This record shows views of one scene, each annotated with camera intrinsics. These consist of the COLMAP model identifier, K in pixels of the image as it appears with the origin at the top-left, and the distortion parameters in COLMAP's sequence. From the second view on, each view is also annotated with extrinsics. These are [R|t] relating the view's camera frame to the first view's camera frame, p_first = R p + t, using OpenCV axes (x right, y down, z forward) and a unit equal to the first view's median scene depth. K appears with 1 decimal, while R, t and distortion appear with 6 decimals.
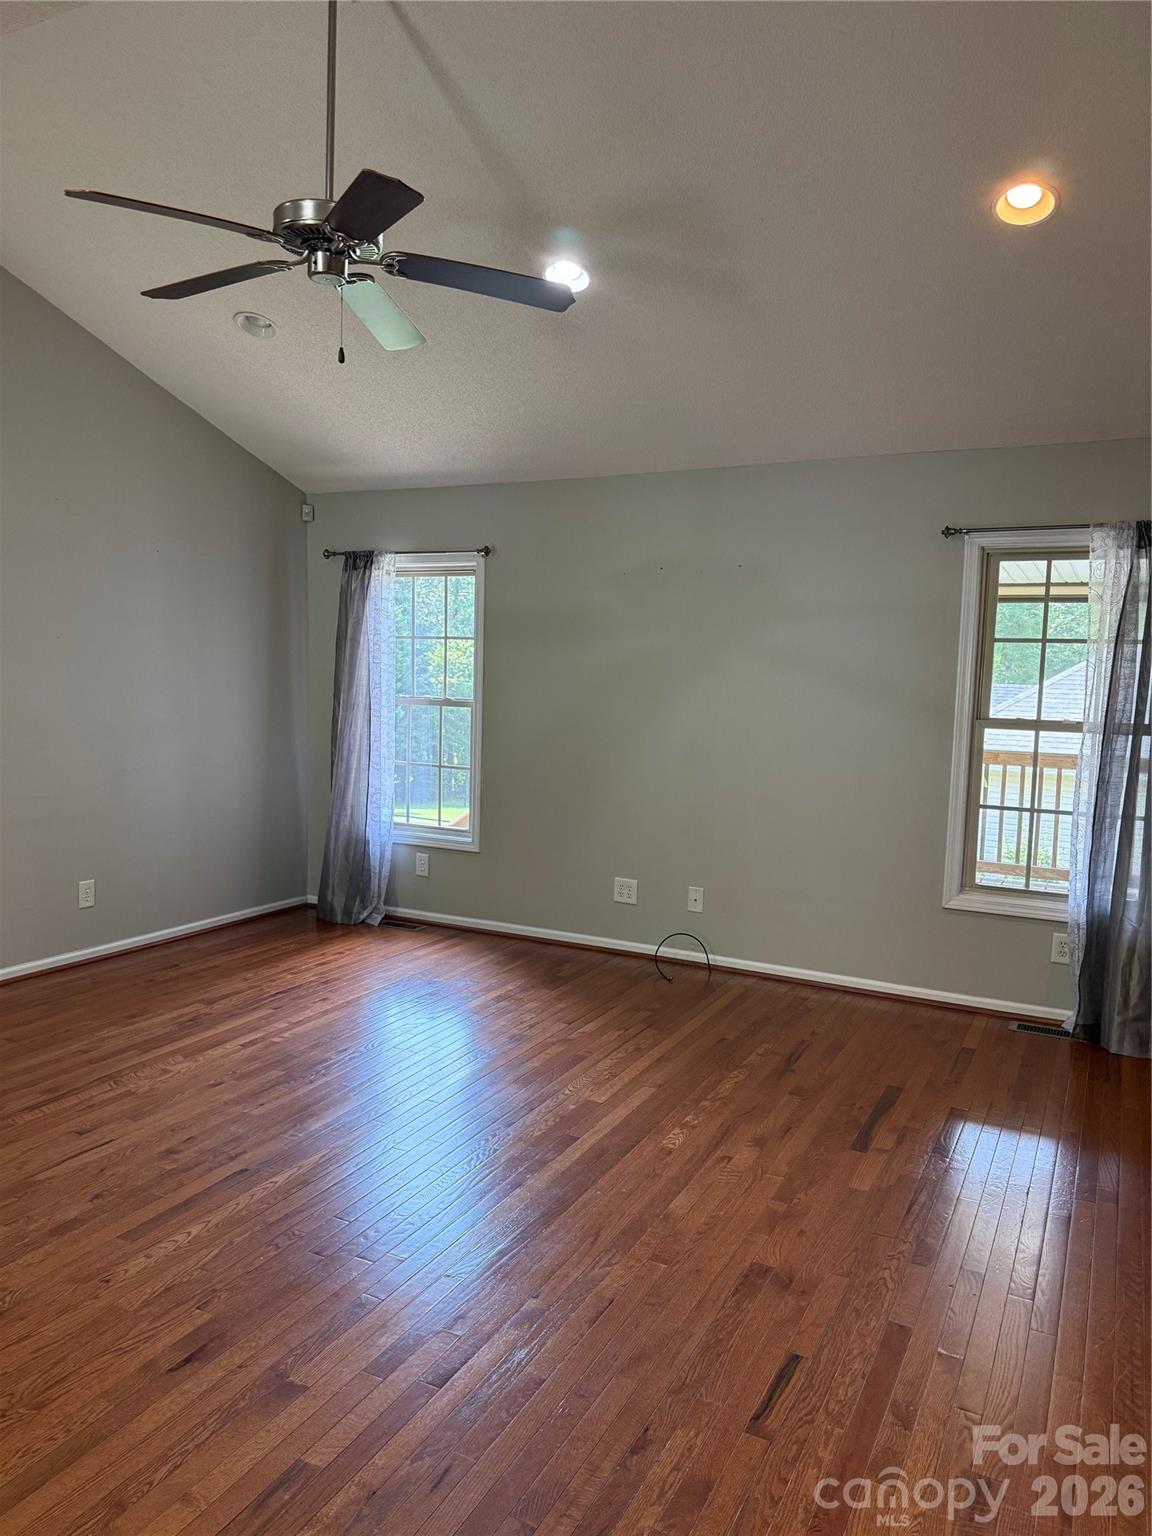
lens RADIAL K [[1130.5, 0, 576.0], [0, 1130.5, 768.0], [0, 0, 1]] dist [0.002509, -0.000884]
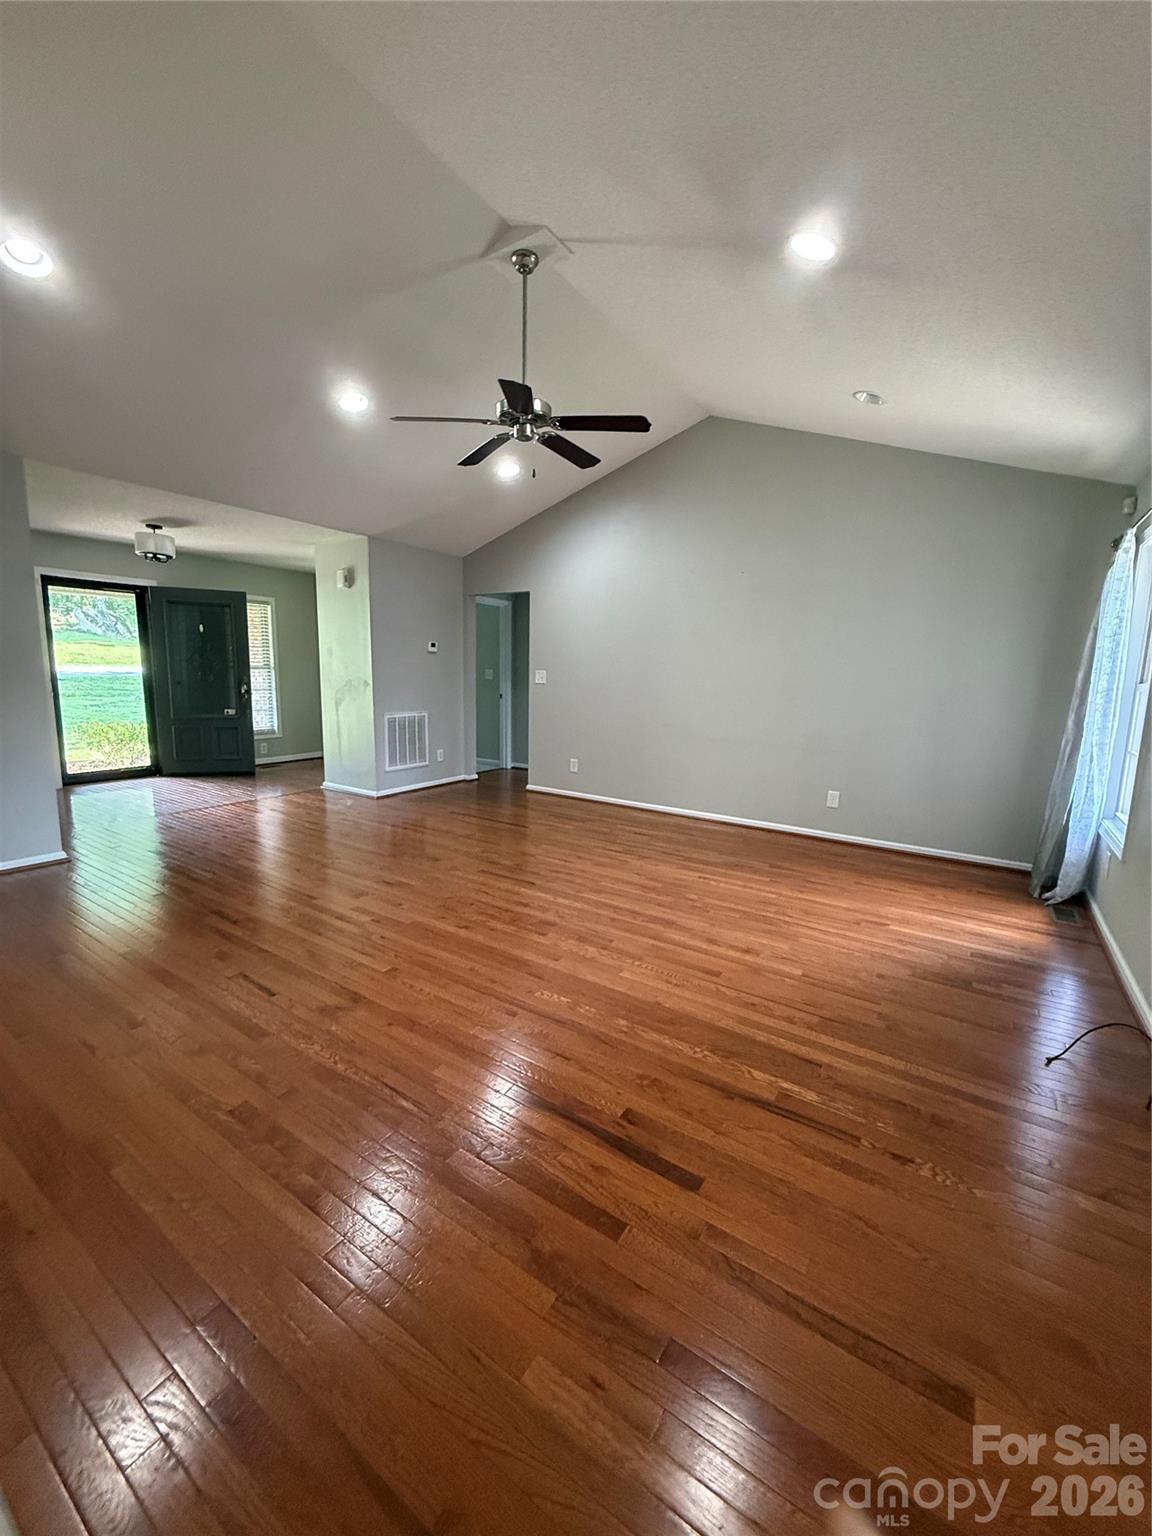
lens RADIAL K [[613.7, 0, 574.7], [0, 613.7, 765.8], [0, 0, 1]] dist [-0.000827, -0.000016]
pose [[-0.120955, 0.137209, -0.983129, 0.663889], [-0.110321, 0.982408, 0.150681, -0.043098], [0.986509, 0.126685, -0.103690, 0.942923]]
